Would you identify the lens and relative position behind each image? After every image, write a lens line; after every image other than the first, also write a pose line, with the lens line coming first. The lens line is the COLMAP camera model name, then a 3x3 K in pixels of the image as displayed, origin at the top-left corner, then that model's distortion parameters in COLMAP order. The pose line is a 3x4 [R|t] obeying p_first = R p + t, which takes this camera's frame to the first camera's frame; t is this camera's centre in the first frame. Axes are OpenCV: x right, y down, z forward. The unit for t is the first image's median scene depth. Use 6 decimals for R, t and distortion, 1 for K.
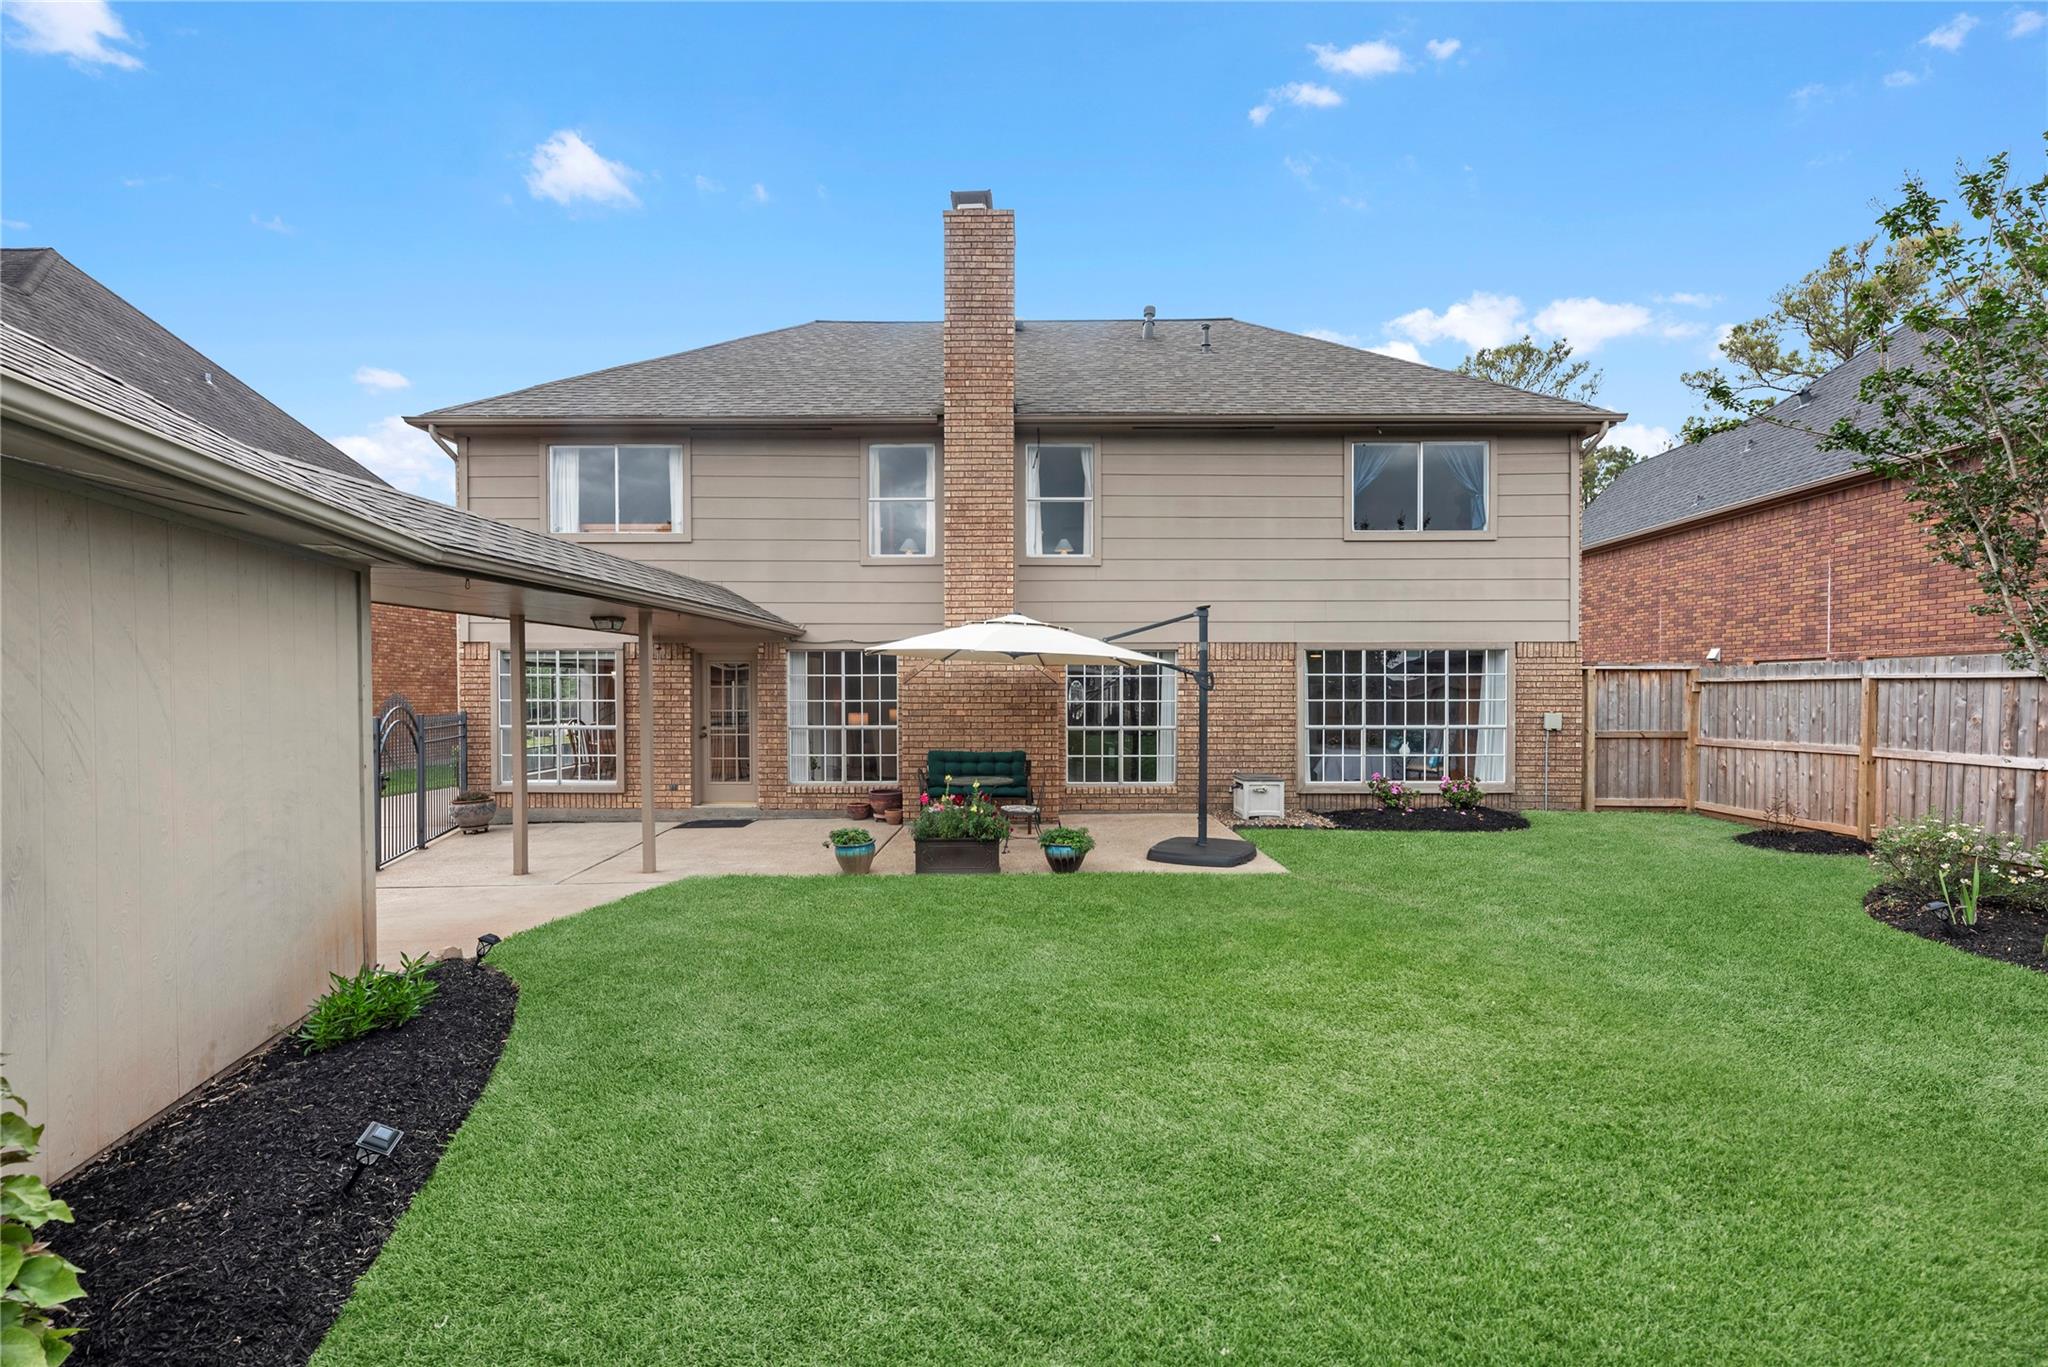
lens RADIAL K [[835.3, 0, 1022.3], [0, 835.3, 696.5], [0, 0, 1]] dist [-0.003223, 0.000045]
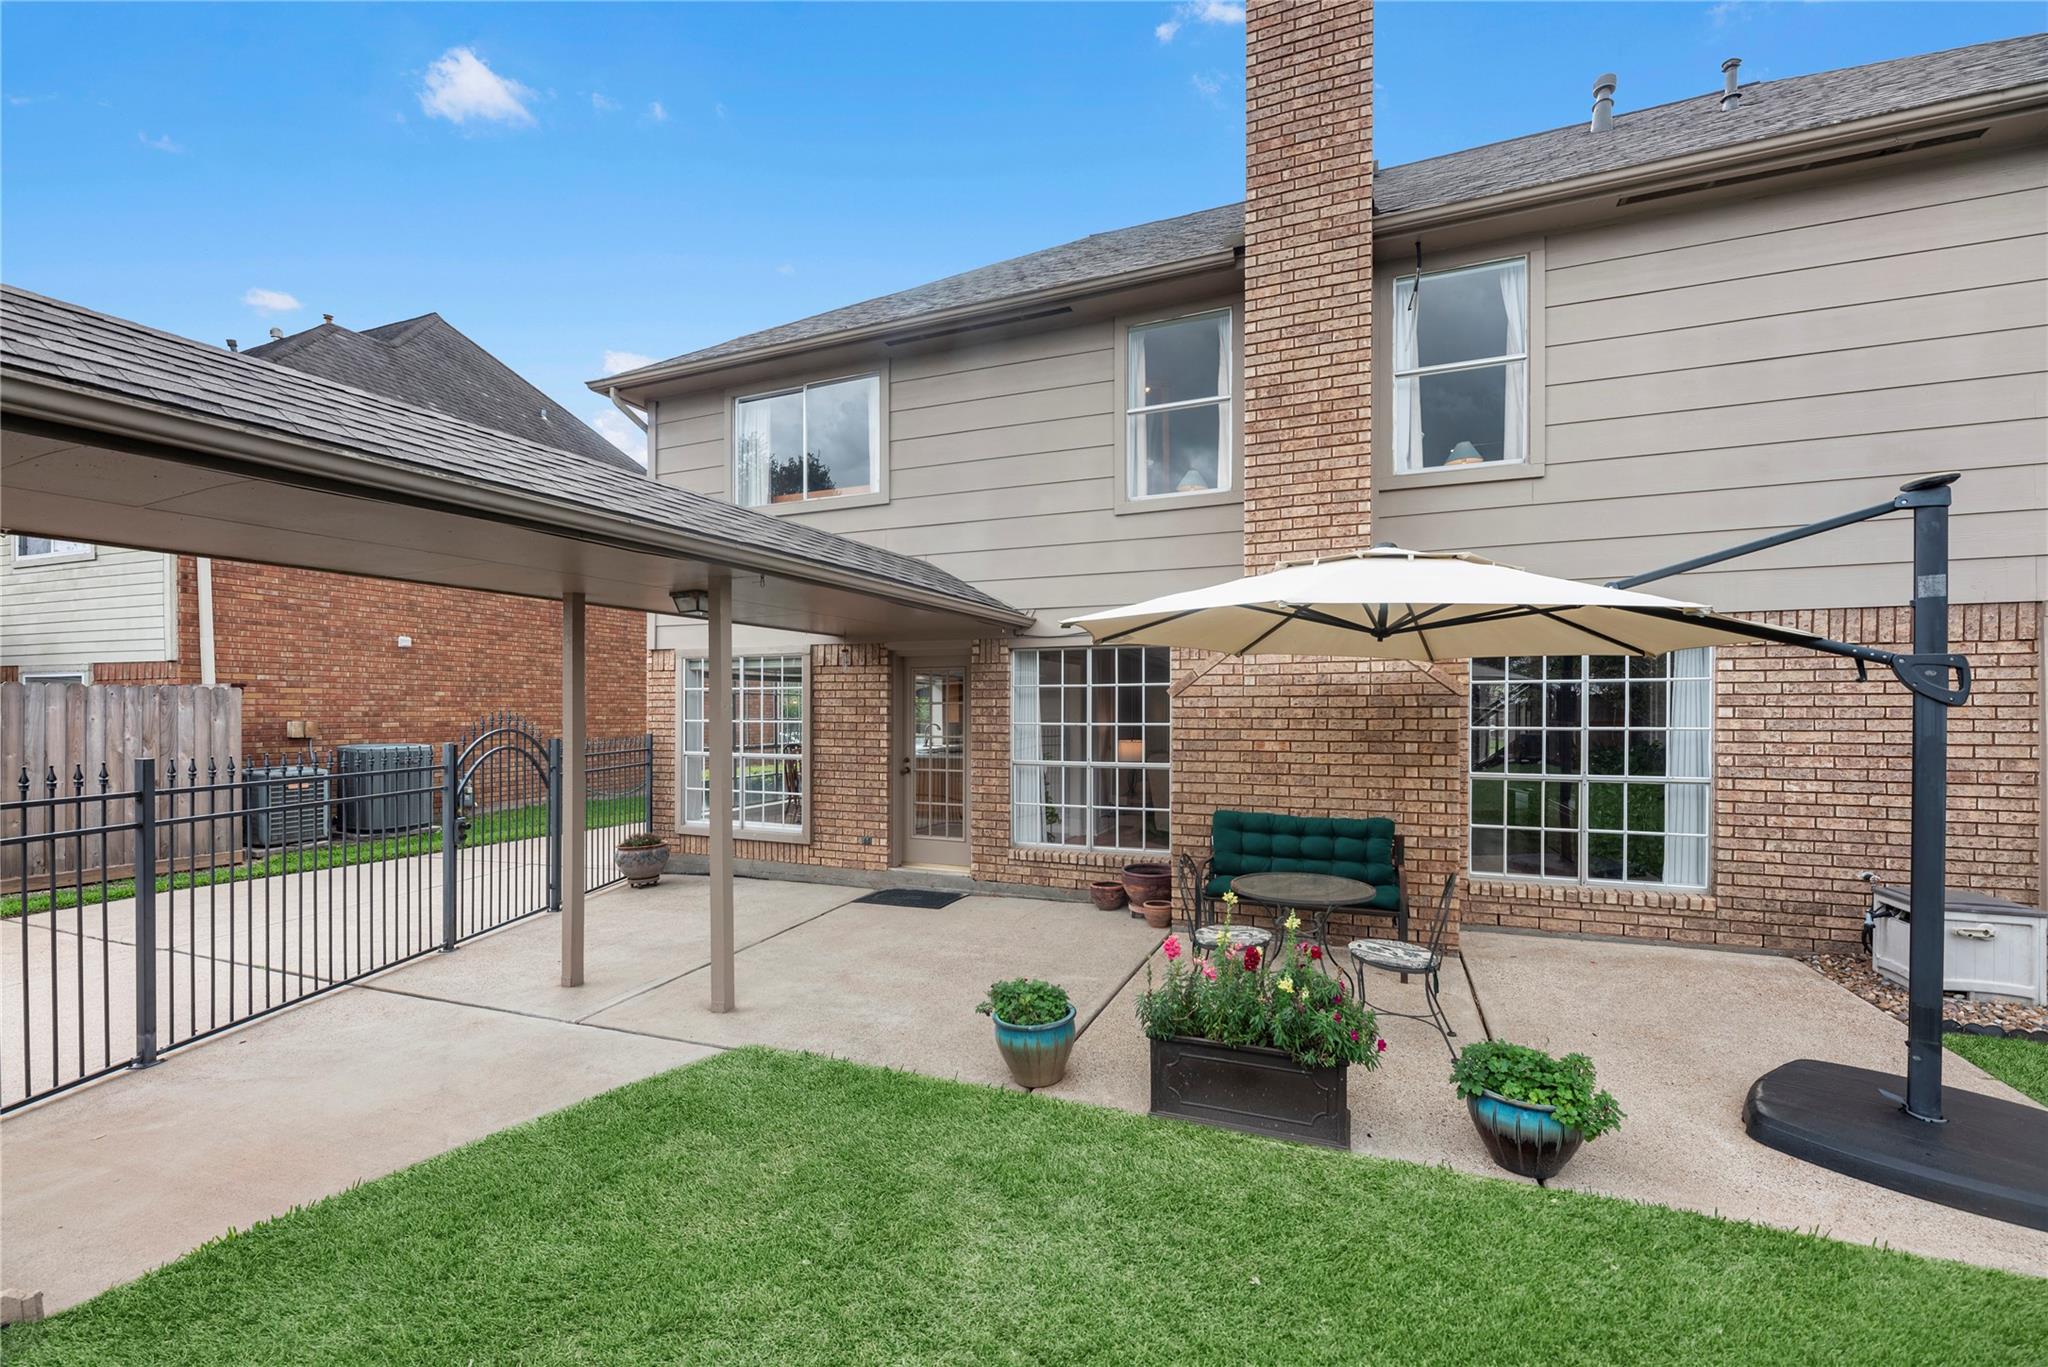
lens RADIAL K [[835.3, 0, 1033.7], [0, 835.3, 721.5], [0, 0, 1]] dist [-0.003223, 0.000045]
pose [[0.931309, 0.005163, -0.364195, -0.015428], [-0.003180, 0.999977, 0.006046, -0.000602], [0.364217, -0.004473, 0.931303, 0.373767]]
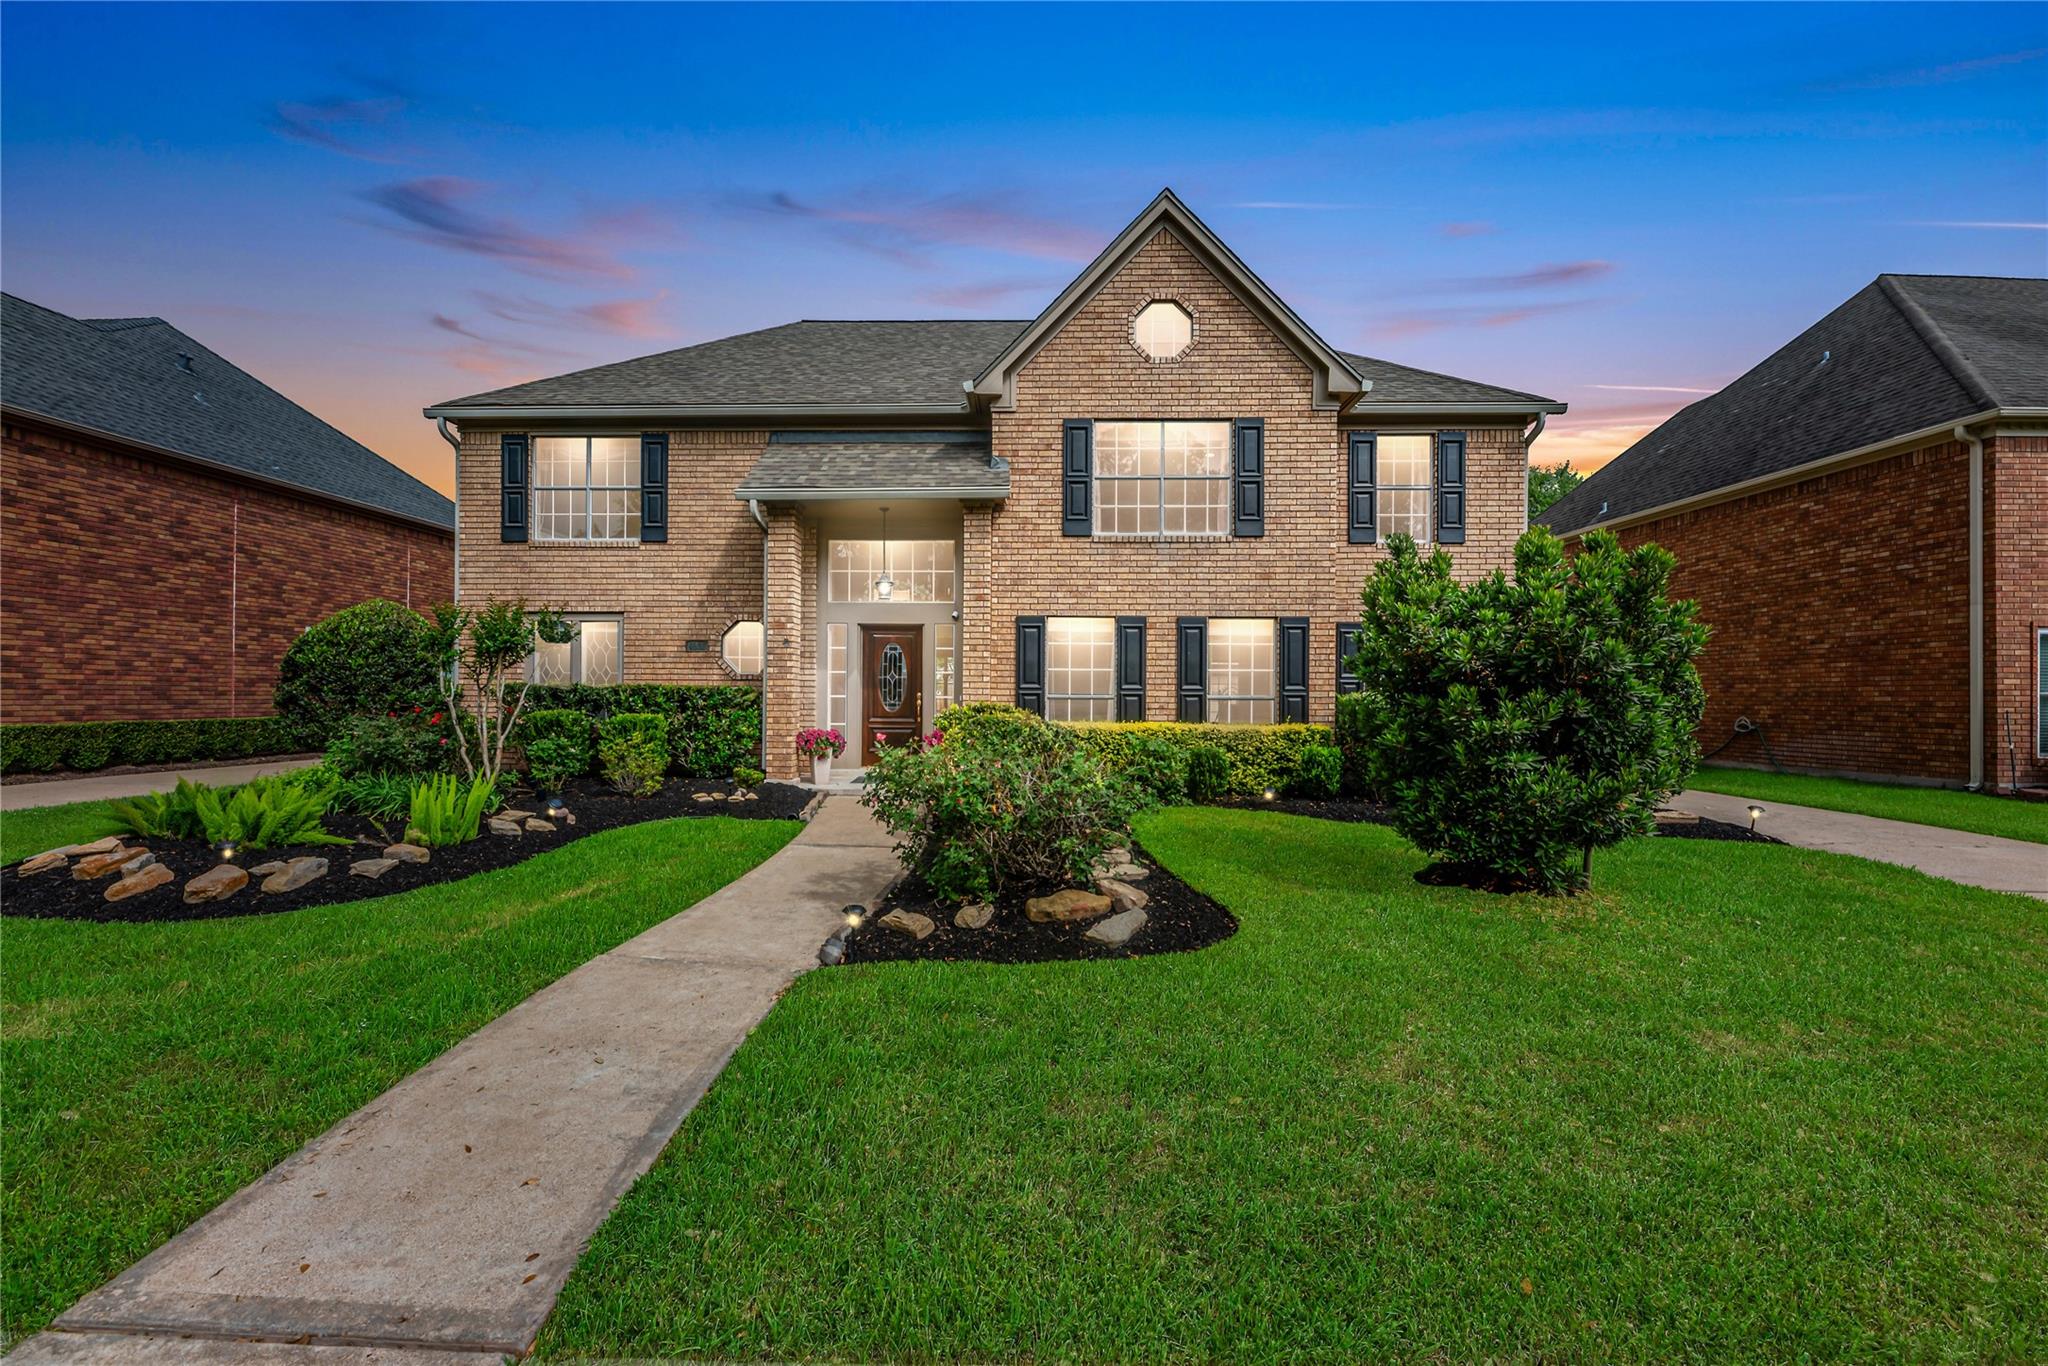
lens RADIAL K [[835.3, 0, 1017.1], [0, 835.3, 678.4], [0, 0, 1]] dist [-0.003223, 0.000045]
pose [[-0.999942, -0.005490, -0.009228, -0.023579], [-0.005383, 0.999918, -0.011652, 0.012389], [0.009291, -0.011602, -0.999890, 1.803866]]
